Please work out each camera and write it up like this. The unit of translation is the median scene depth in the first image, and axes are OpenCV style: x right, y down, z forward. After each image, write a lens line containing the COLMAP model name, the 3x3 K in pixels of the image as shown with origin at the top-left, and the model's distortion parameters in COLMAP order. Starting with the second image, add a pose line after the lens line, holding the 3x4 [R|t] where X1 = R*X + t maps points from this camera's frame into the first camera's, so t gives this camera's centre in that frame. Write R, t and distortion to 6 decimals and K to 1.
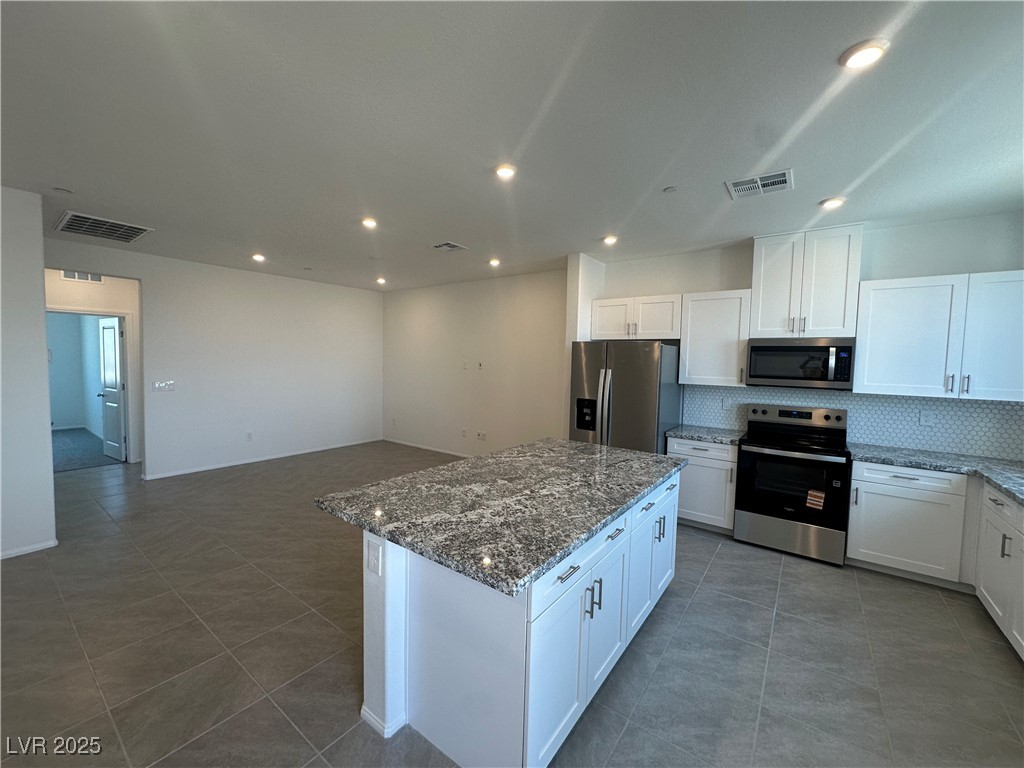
lens RADIAL K [[411.6, 0, 512.0], [0, 411.6, 384.0], [0, 0, 1]] dist [-0.001345, 0.000092]
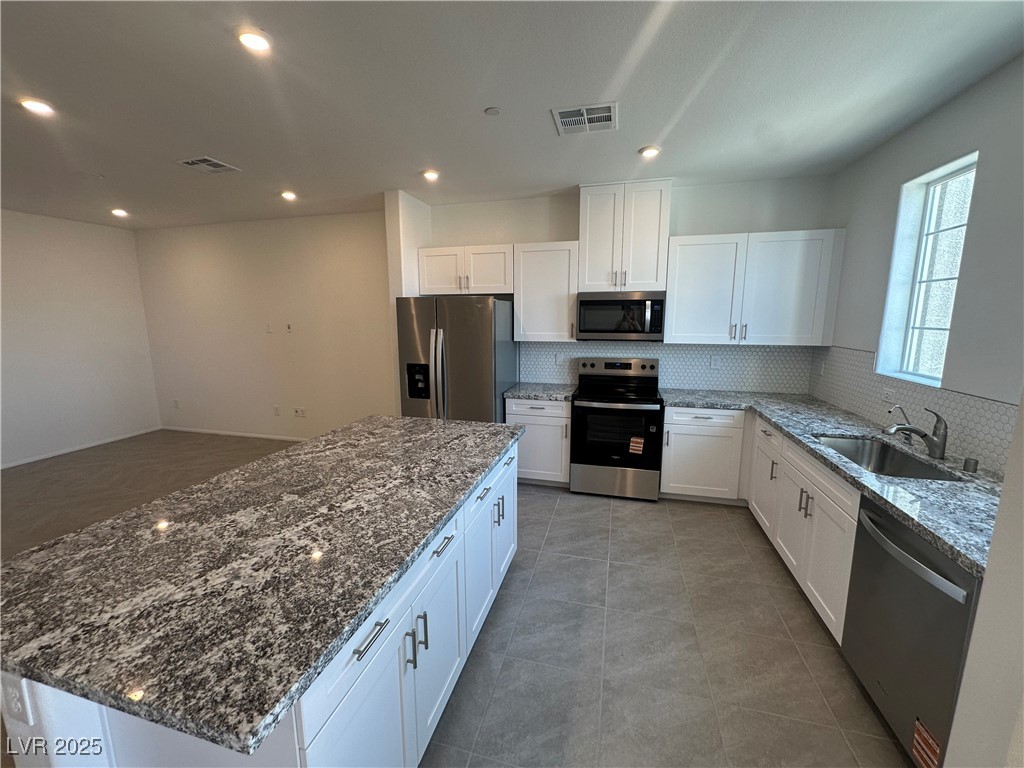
lens RADIAL K [[411.6, 0, 512.0], [0, 411.6, 384.0], [0, 0, 1]] dist [-0.001345, 0.000092]
pose [[0.931107, -0.085277, 0.354637, 0.073946], [0.045562, 0.991862, 0.118882, -0.021994], [-0.361889, -0.094534, 0.927416, 0.148551]]
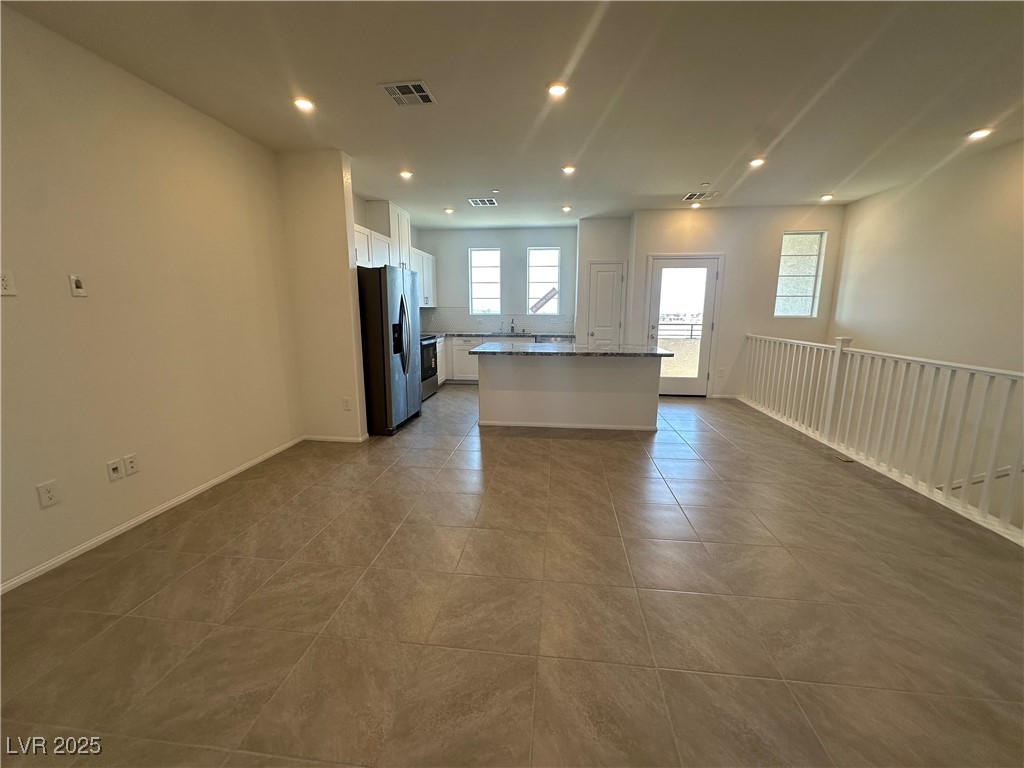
lens RADIAL K [[414.4, 0, 512.0], [0, 414.4, 384.0], [0, 0, 1]] dist [-0.000882, 0.000000]
pose [[-0.500922, -0.182152, 0.846107, -1.226363], [0.039921, 0.971699, 0.232824, -0.070525], [-0.864571, 0.150404, -0.479474, 1.760007]]
